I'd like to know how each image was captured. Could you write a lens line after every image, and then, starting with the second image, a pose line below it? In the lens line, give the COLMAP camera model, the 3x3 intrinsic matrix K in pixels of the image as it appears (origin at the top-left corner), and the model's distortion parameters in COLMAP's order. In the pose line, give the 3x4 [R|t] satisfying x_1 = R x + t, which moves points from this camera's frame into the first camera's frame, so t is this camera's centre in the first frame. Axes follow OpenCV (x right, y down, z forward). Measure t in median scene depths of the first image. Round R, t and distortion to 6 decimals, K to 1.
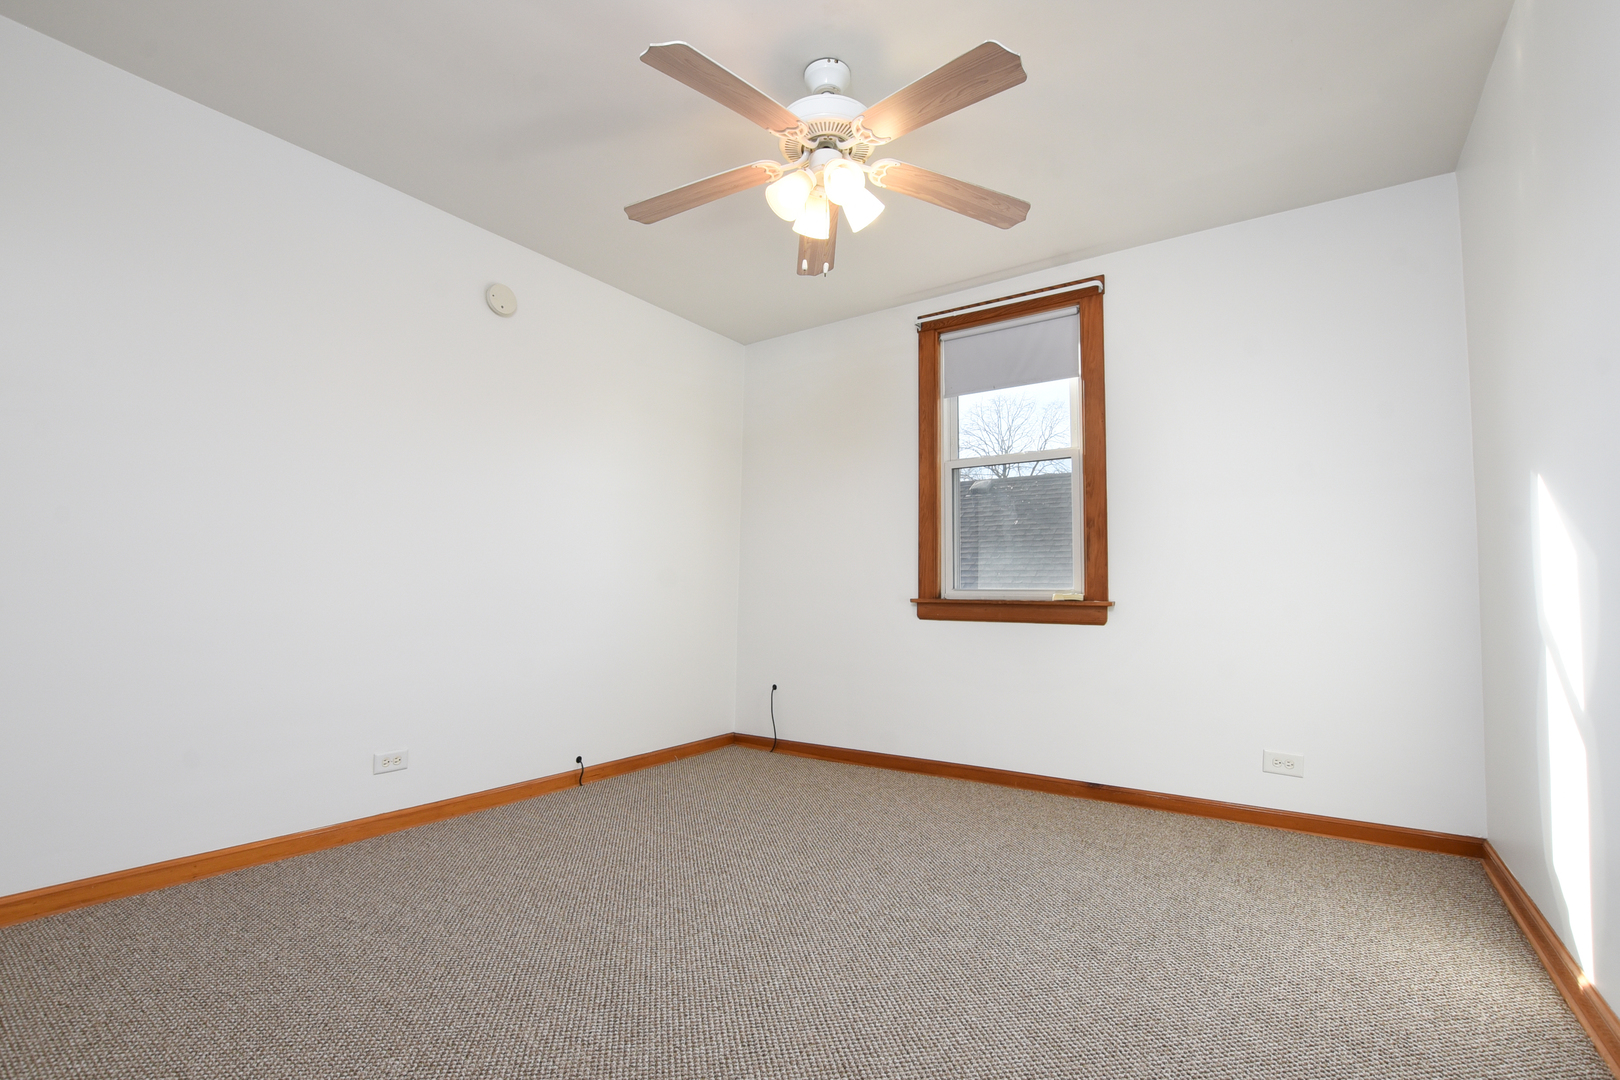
lens RADIAL K [[723.0, 0, 777.7], [0, 723.0, 531.2], [0, 0, 1]] dist [-0.035845, 0.004237]
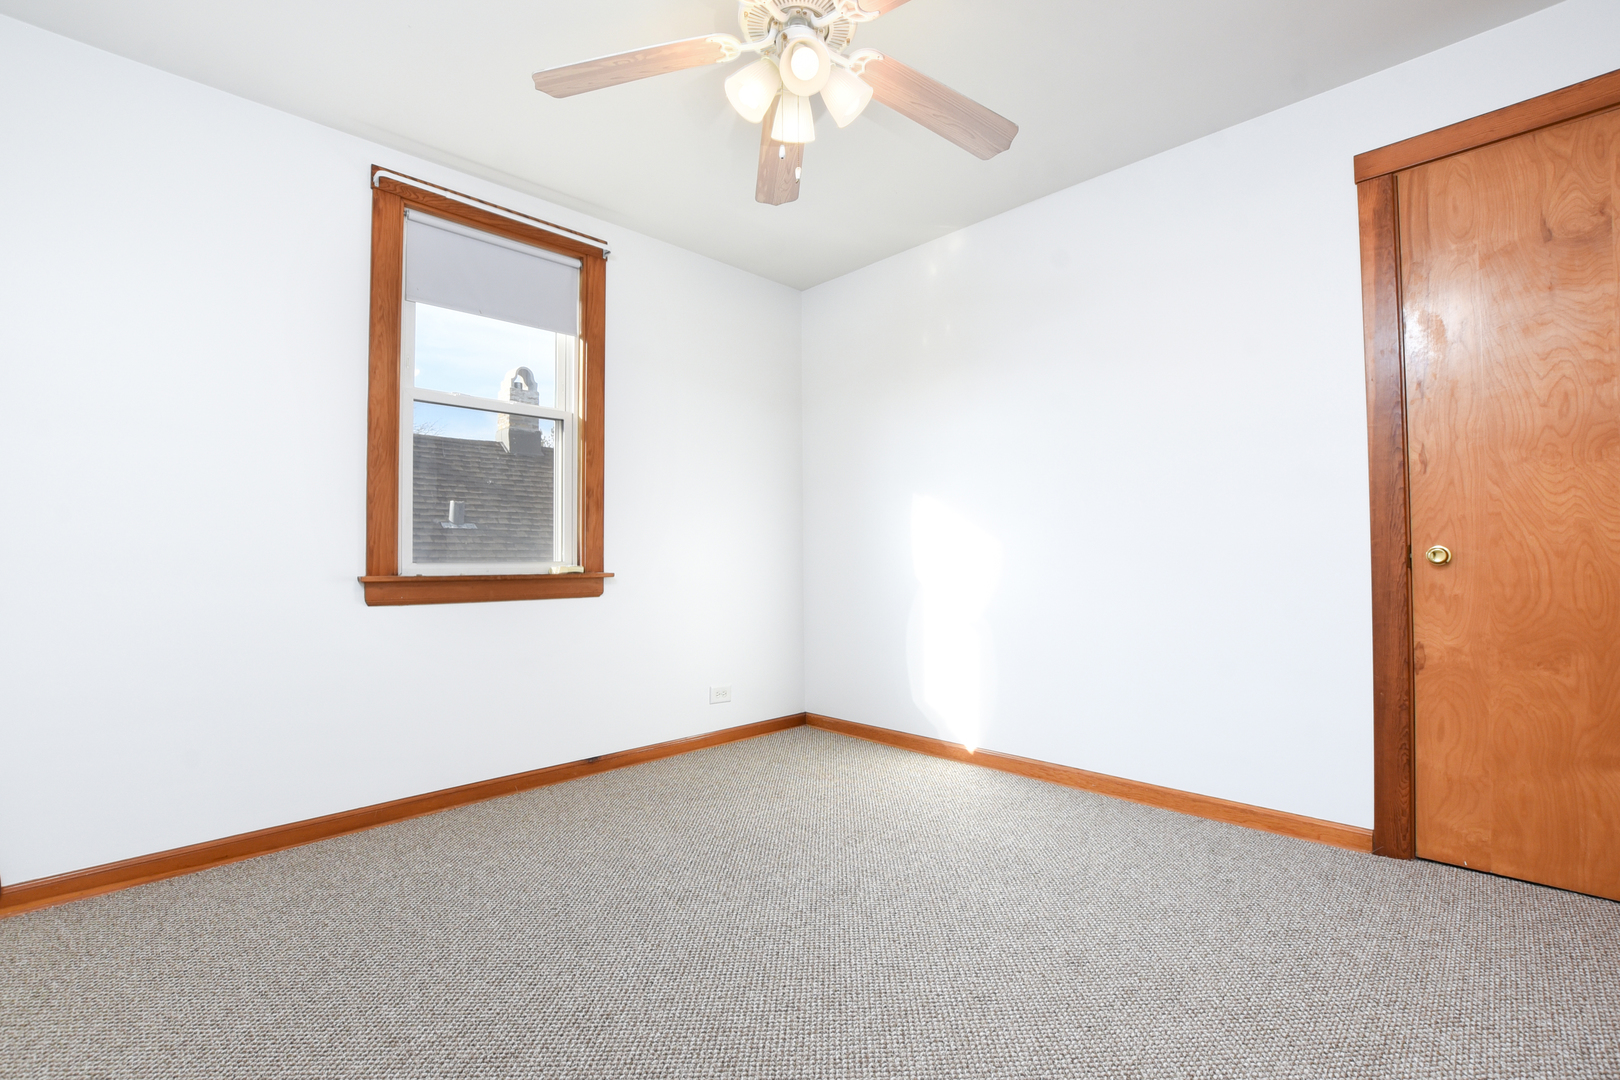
lens RADIAL K [[723.0, 0, 822.3], [0, 723.0, 548.1], [0, 0, 1]] dist [-0.035845, 0.004237]
pose [[0.142498, 0.012785, 0.989712, -0.463795], [-0.063167, 0.997996, -0.003797, 0.045951], [-0.987777, -0.061976, 0.143020, 0.532020]]
